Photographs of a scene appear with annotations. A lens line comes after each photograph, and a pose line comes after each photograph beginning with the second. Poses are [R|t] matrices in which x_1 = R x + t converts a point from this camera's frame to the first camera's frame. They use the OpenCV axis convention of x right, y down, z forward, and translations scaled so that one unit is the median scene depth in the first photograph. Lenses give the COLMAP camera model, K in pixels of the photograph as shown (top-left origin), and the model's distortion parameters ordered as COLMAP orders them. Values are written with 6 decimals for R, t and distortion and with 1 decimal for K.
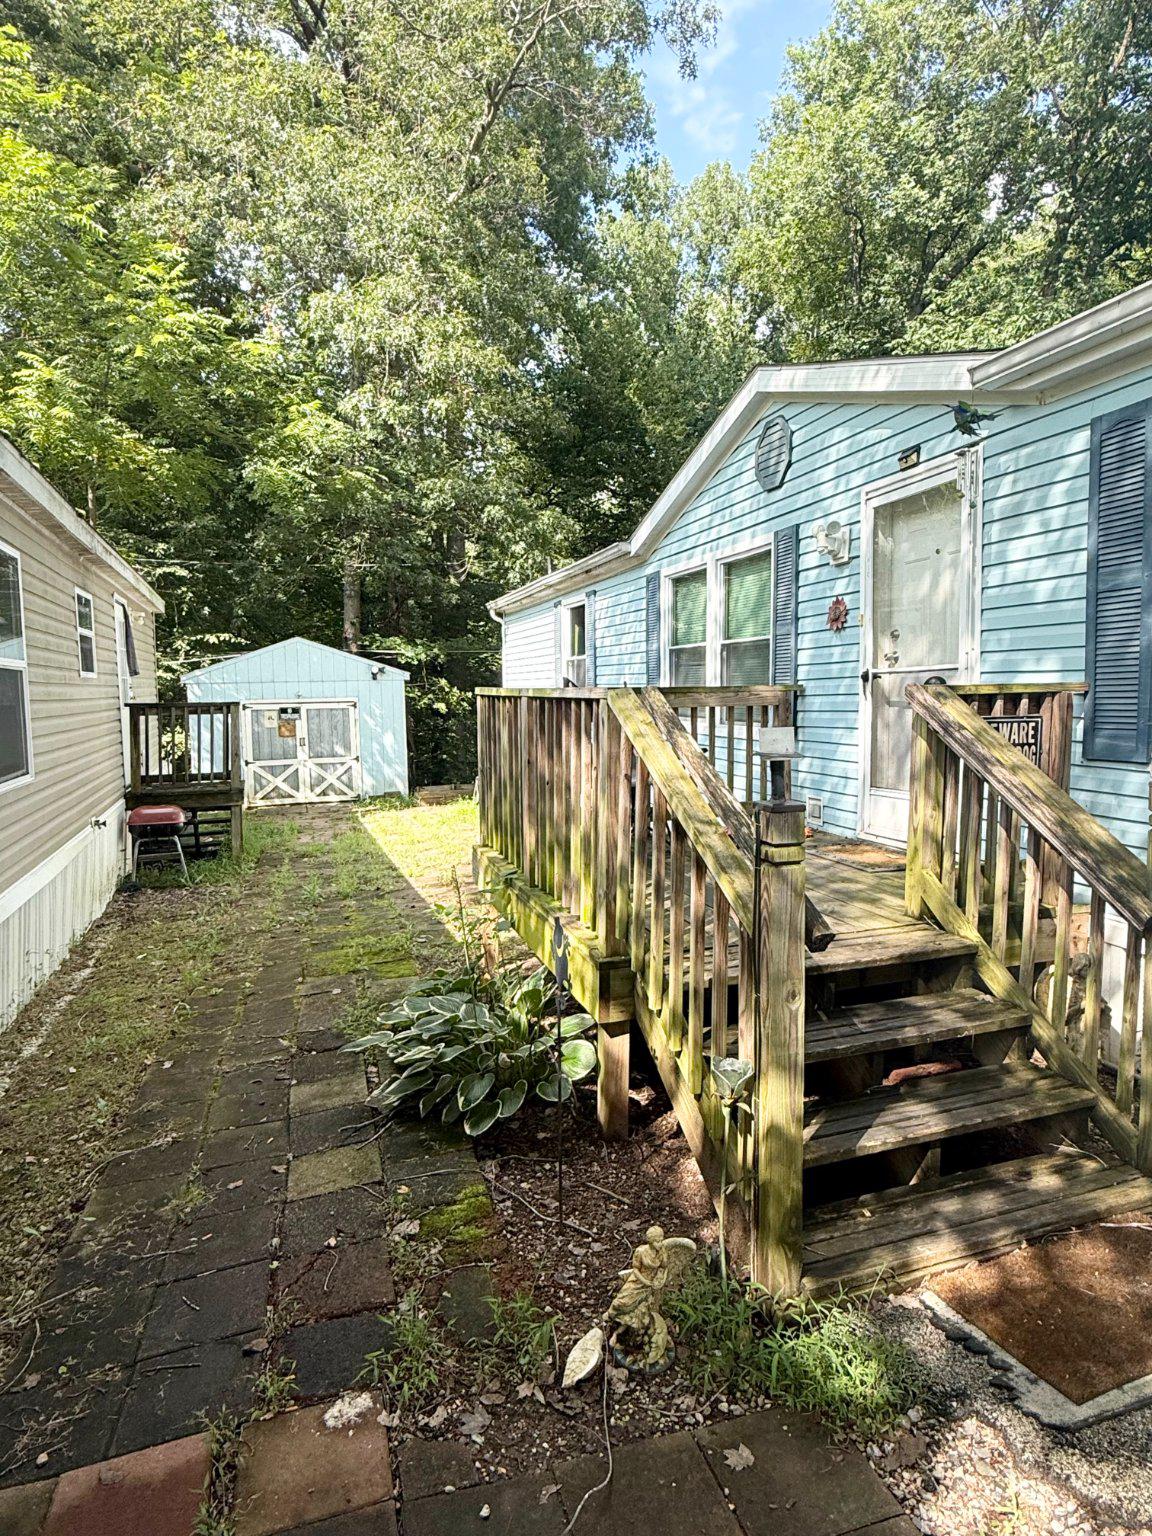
lens RADIAL K [[889.6, 0, 575.1], [0, 889.6, 765.0], [0, 0, 1]] dist [0.002527, -0.000569]
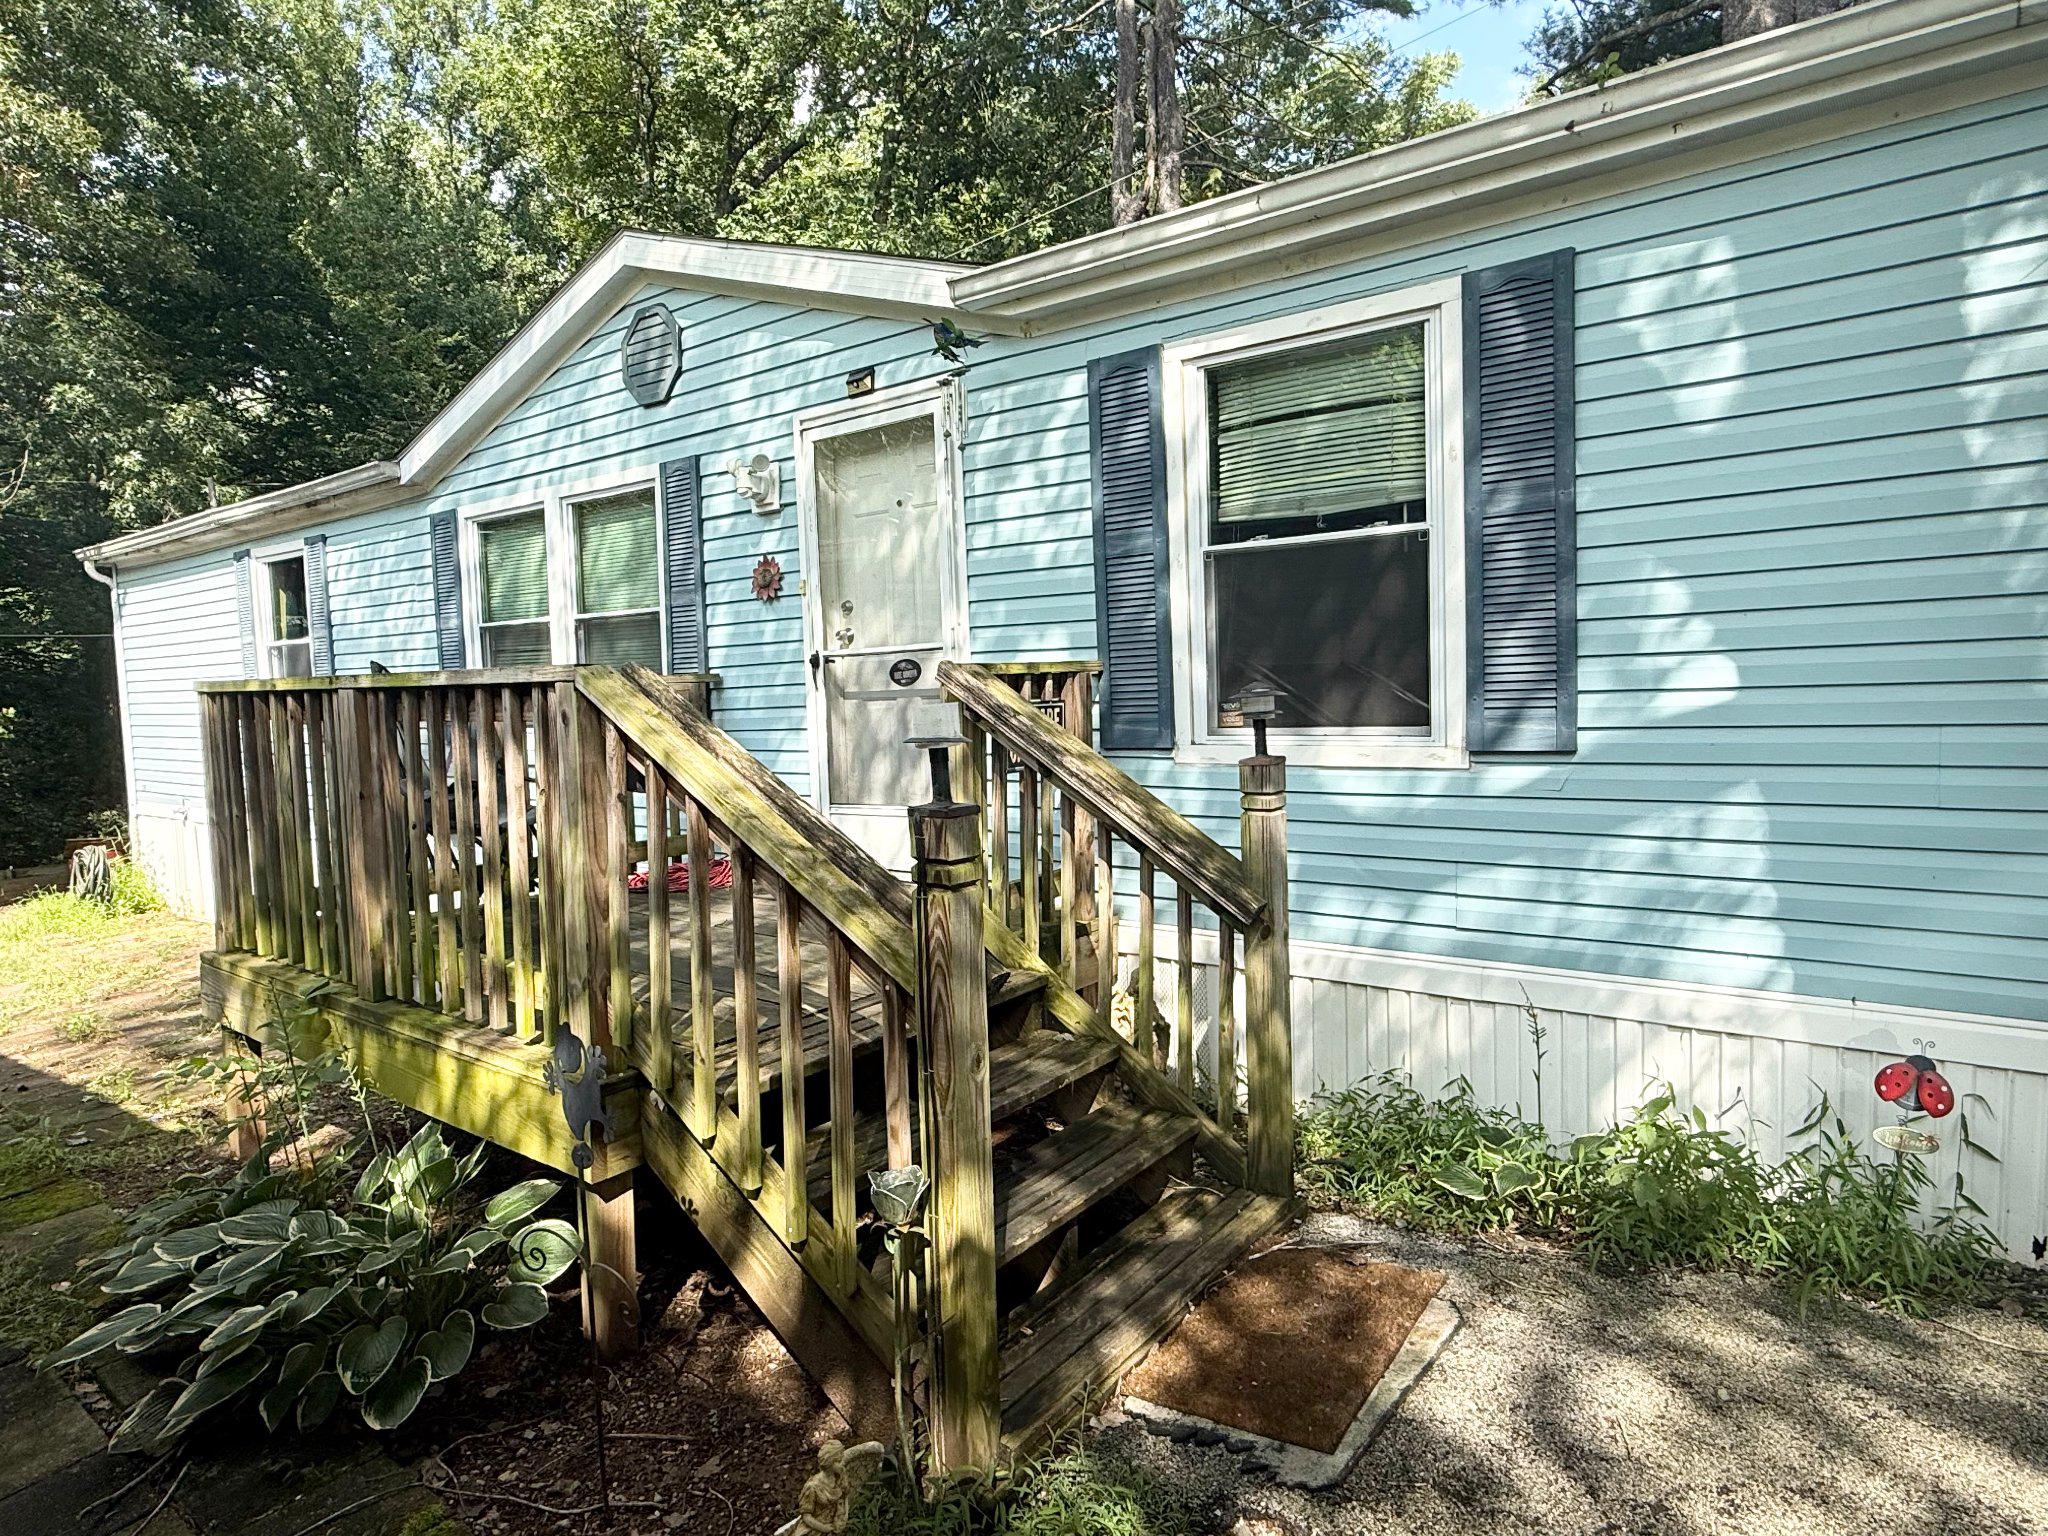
lens RADIAL K [[1186.2, 0, 1026.0], [0, 1186.2, 771.3], [0, 0, 1]] dist [0.002527, -0.000569]
pose [[0.822595, -0.054651, 0.565996, -0.140125], [0.066249, 0.997803, 0.000062, 0.009856], [-0.564756, 0.037446, 0.824408, 0.077810]]
